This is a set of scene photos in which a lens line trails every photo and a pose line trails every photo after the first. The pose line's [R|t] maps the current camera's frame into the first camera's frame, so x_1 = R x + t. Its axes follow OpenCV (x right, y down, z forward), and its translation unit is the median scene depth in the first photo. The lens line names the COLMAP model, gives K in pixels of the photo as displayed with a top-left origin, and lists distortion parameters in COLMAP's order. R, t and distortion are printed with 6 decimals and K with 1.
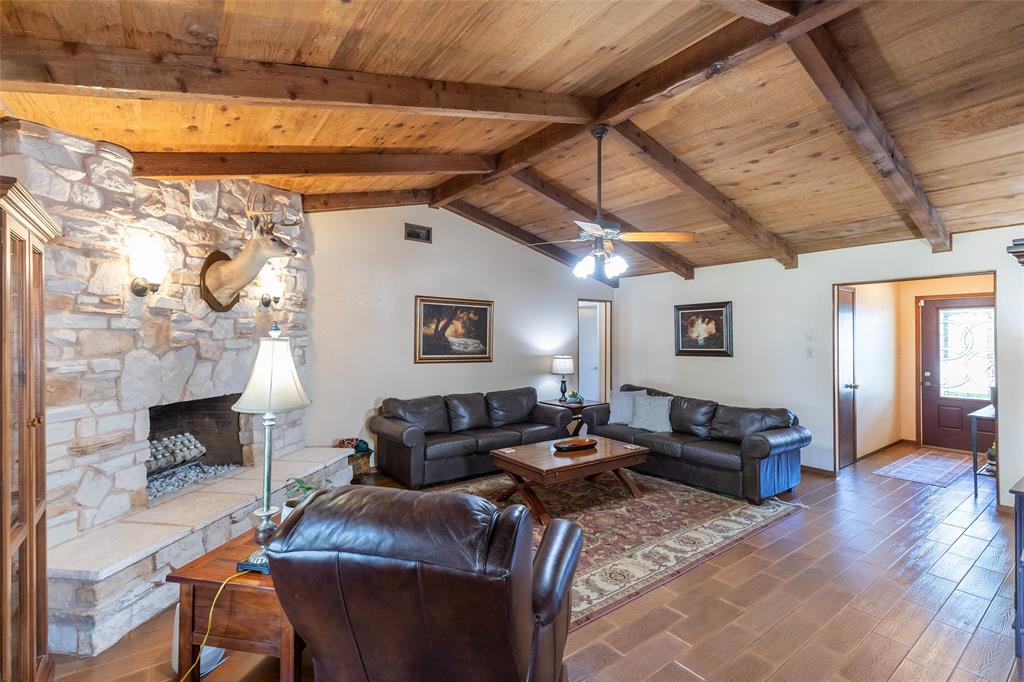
lens RADIAL K [[466.0, 0, 514.2], [0, 466.0, 338.8], [0, 0, 1]] dist [0.004884, 0.000714]
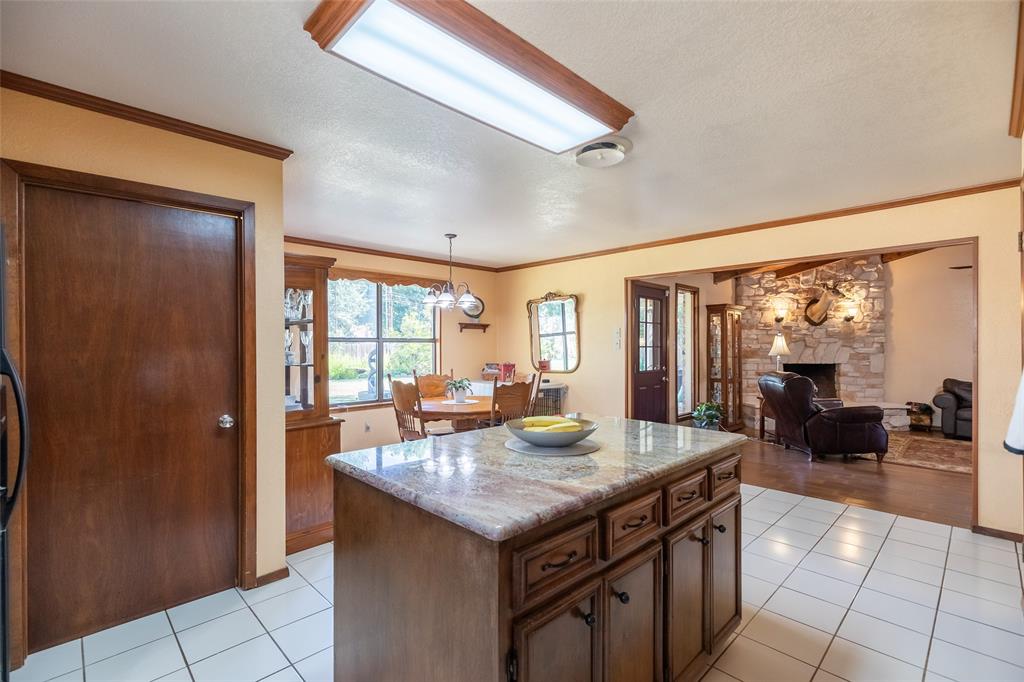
lens RADIAL K [[466.0, 0, 510.7], [0, 466.0, 343.9], [0, 0, 1]] dist [0.004884, 0.000714]
pose [[0.131975, -0.001715, -0.991252, 1.542945], [-0.000742, 0.999998, -0.001829, 0.037853], [0.991253, 0.000977, 0.131973, -0.828362]]
